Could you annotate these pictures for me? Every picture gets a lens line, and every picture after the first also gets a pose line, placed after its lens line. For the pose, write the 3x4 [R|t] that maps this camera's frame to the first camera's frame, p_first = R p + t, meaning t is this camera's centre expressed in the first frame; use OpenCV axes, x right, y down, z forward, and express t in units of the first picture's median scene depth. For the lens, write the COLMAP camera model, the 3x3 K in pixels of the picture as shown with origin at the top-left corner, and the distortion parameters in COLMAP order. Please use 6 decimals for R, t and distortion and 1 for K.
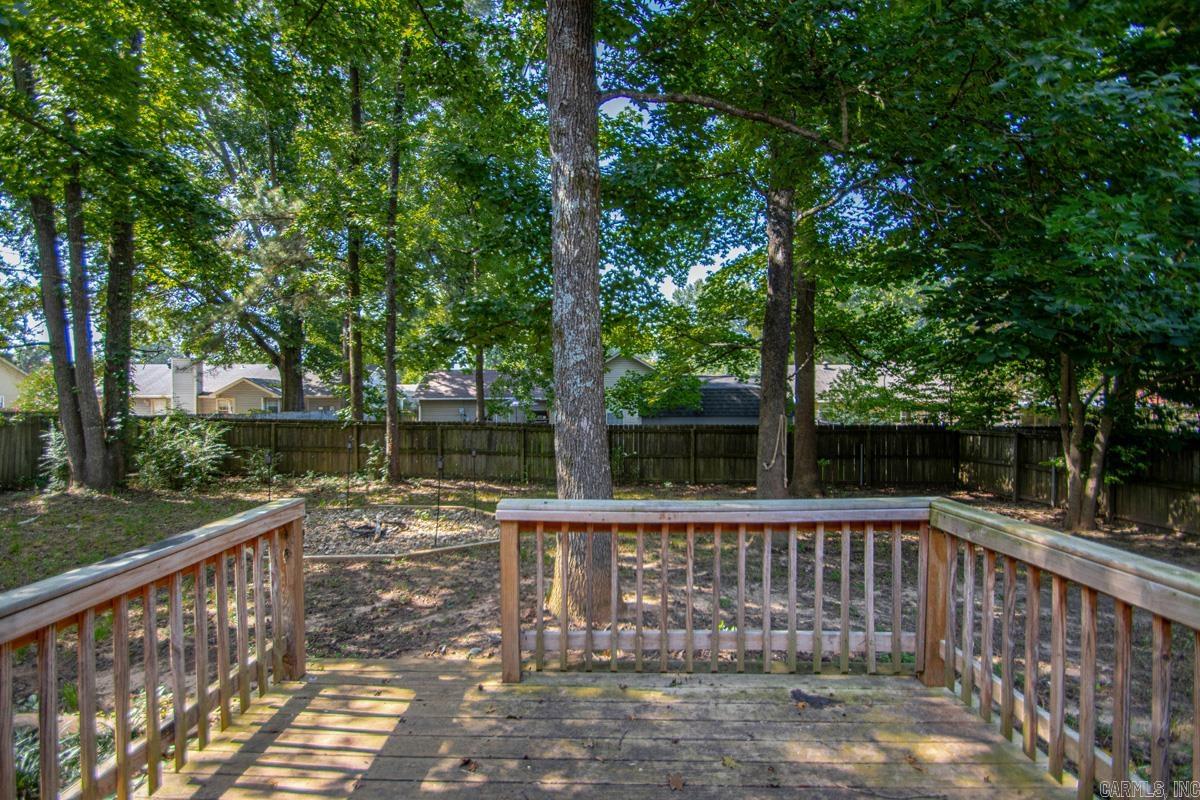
lens RADIAL K [[563.9, 0, 585.7], [0, 563.9, 400.5], [0, 0, 1]] dist [0.022702, -0.019726]
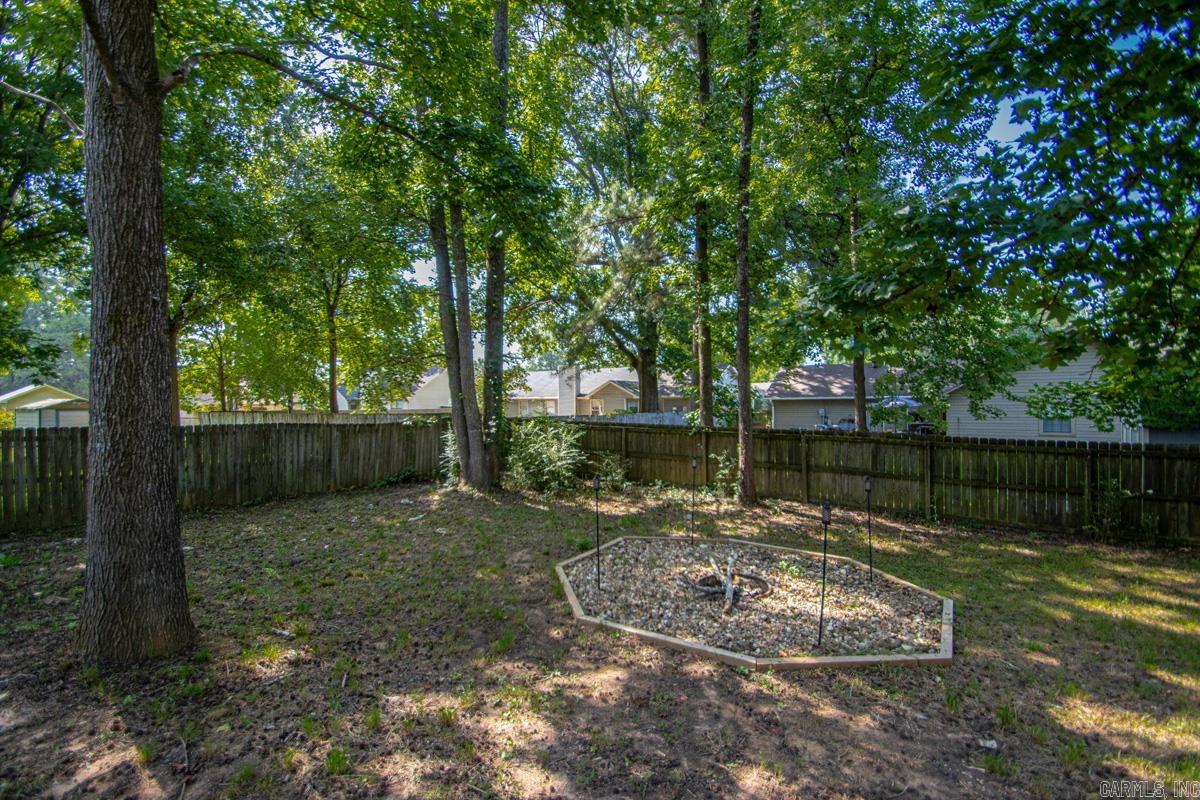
lens RADIAL K [[563.9, 0, 585.7], [0, 563.9, 400.5], [0, 0, 1]] dist [0.022702, -0.019726]
pose [[0.824607, -0.004779, -0.565686, -0.064849], [0.006785, 0.999976, 0.001444, -0.007424], [0.565666, -0.005029, 0.824619, 0.179017]]
